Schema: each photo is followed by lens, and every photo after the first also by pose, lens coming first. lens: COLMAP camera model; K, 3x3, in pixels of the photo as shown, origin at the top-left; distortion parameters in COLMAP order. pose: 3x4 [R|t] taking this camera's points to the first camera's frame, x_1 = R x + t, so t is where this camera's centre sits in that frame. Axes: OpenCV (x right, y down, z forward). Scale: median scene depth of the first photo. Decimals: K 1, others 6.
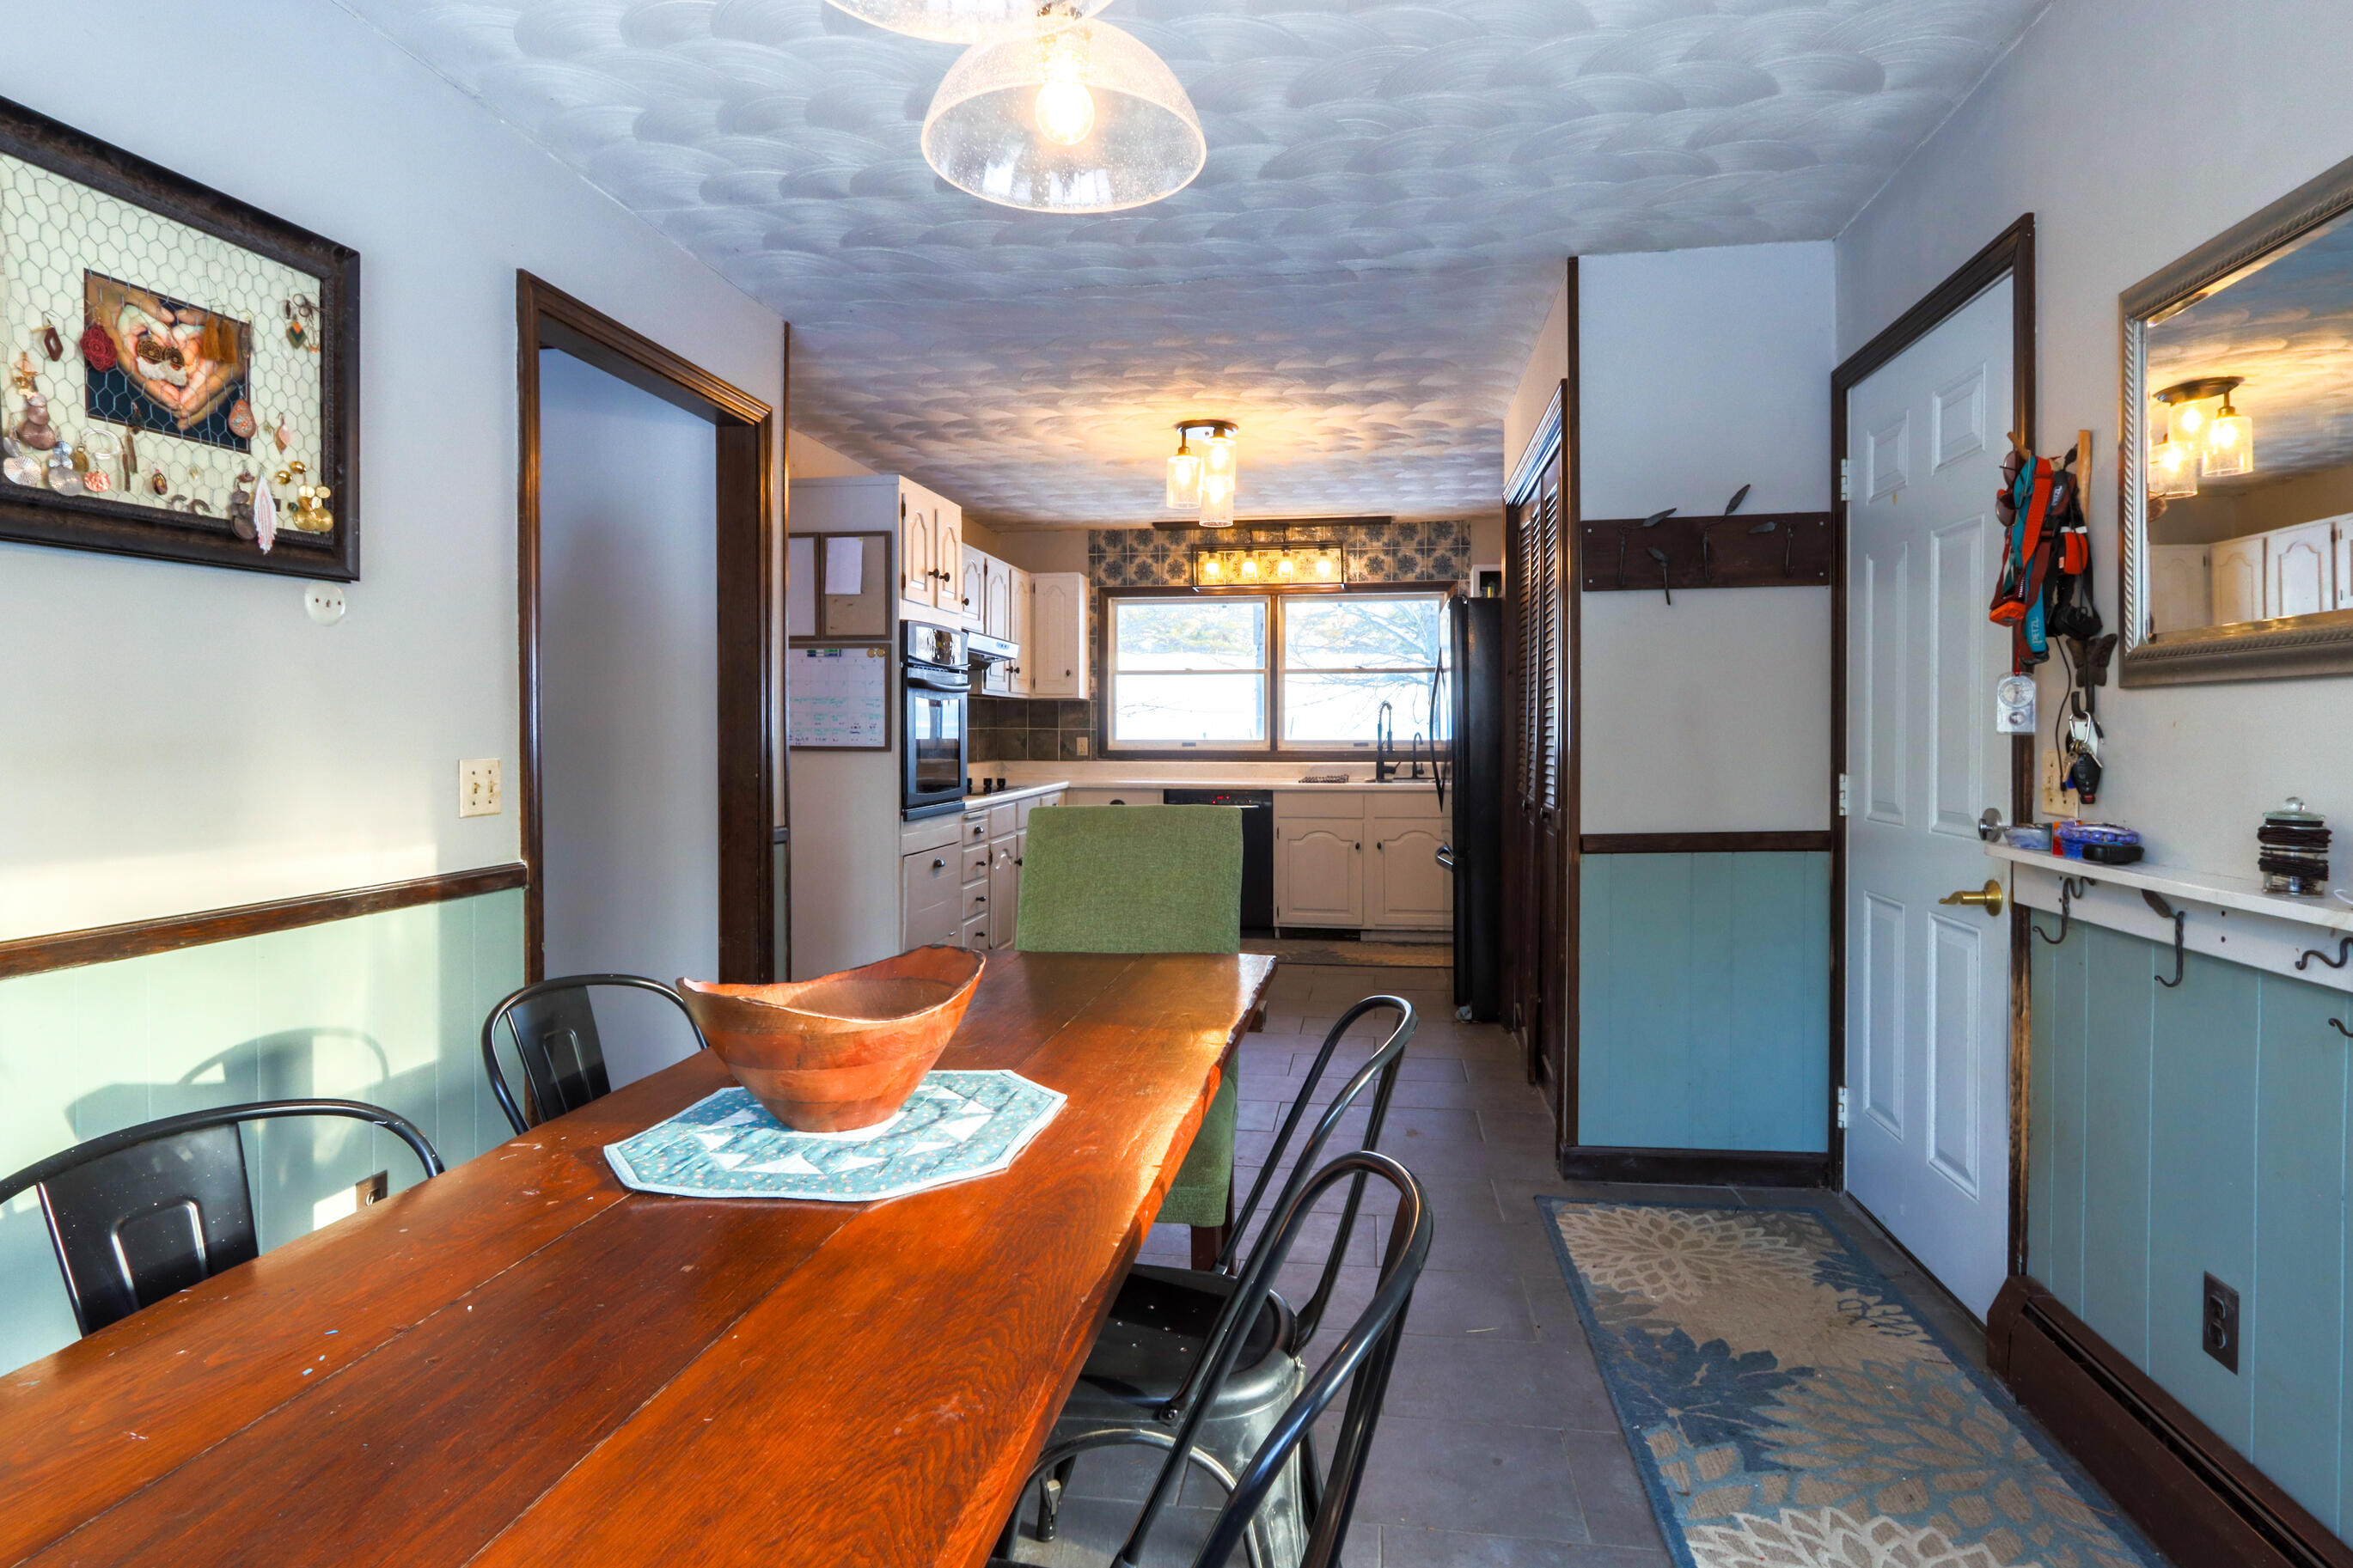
lens RADIAL K [[1232.1, 0, 1184.8], [0, 1232.1, 758.6], [0, 0, 1]] dist [-0.002585, -0.000233]
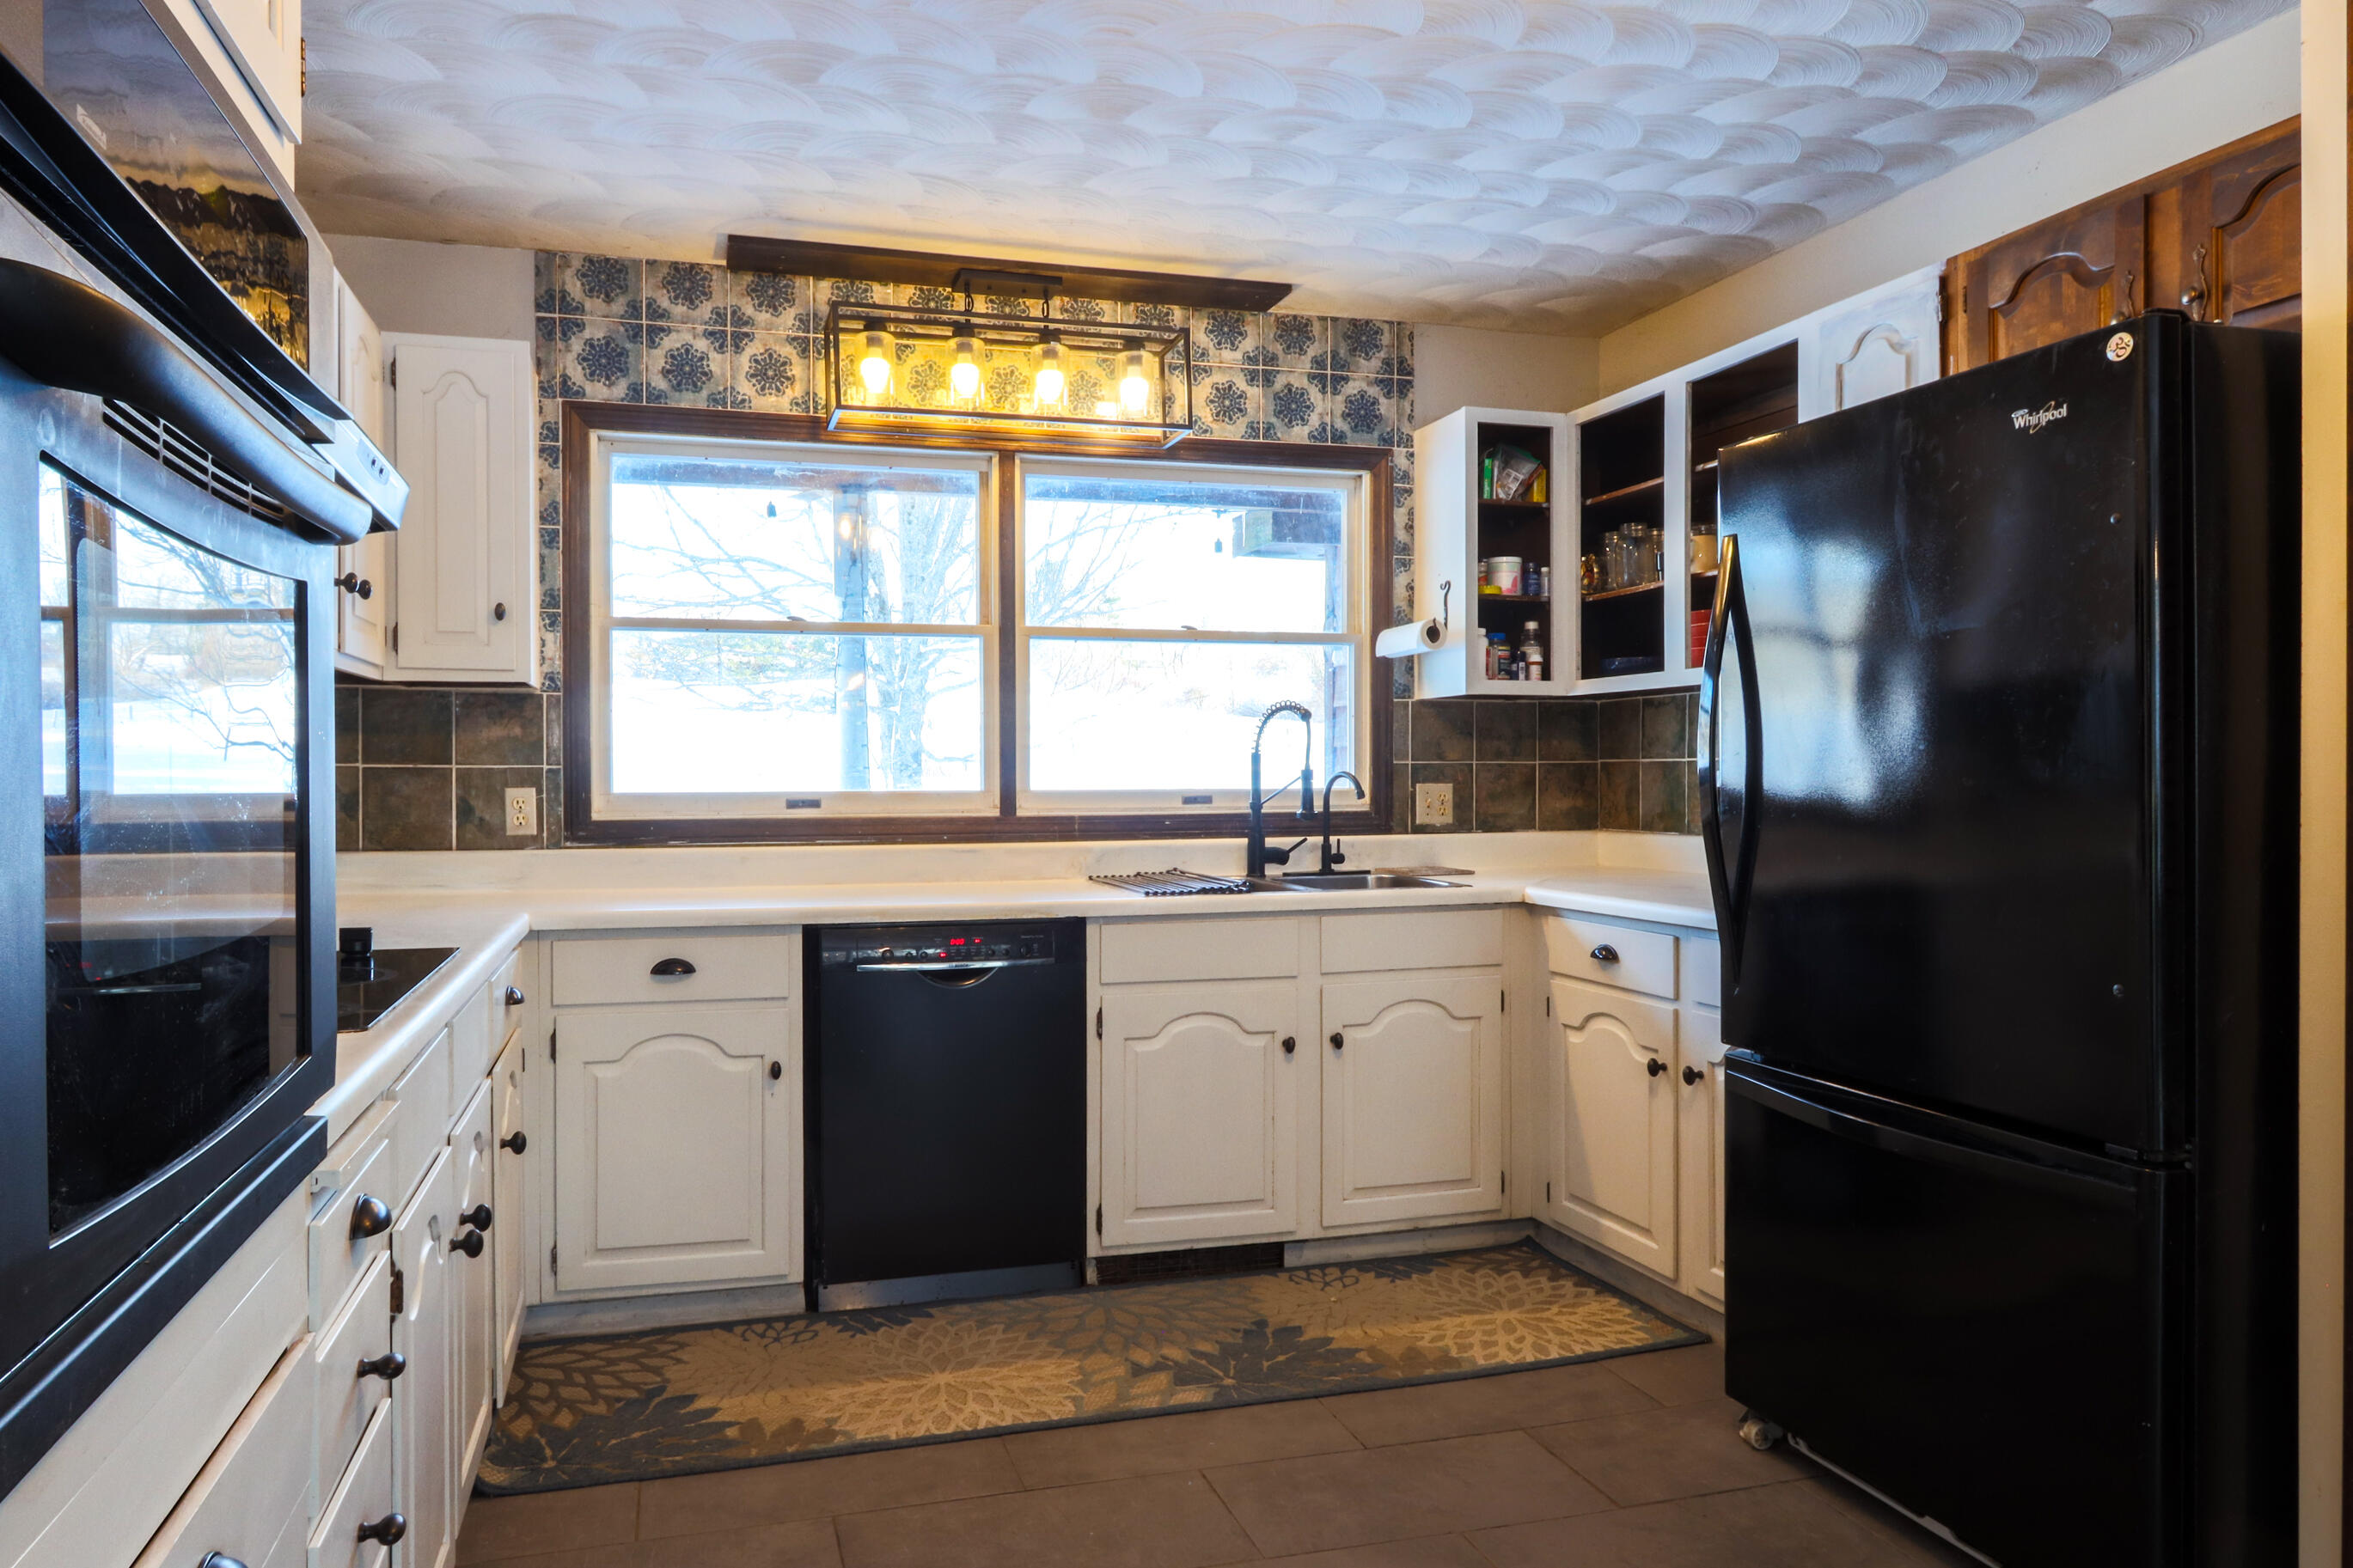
lens RADIAL K [[1633.1, 0, 1176.5], [0, 1633.1, 784.0], [0, 0, 1]] dist [0.004904, 0.001153]
pose [[0.910177, -0.005241, 0.414186, -0.110971], [0.014399, 0.999716, -0.018990, -0.006193], [-0.413969, 0.023248, 0.909994, 0.467228]]
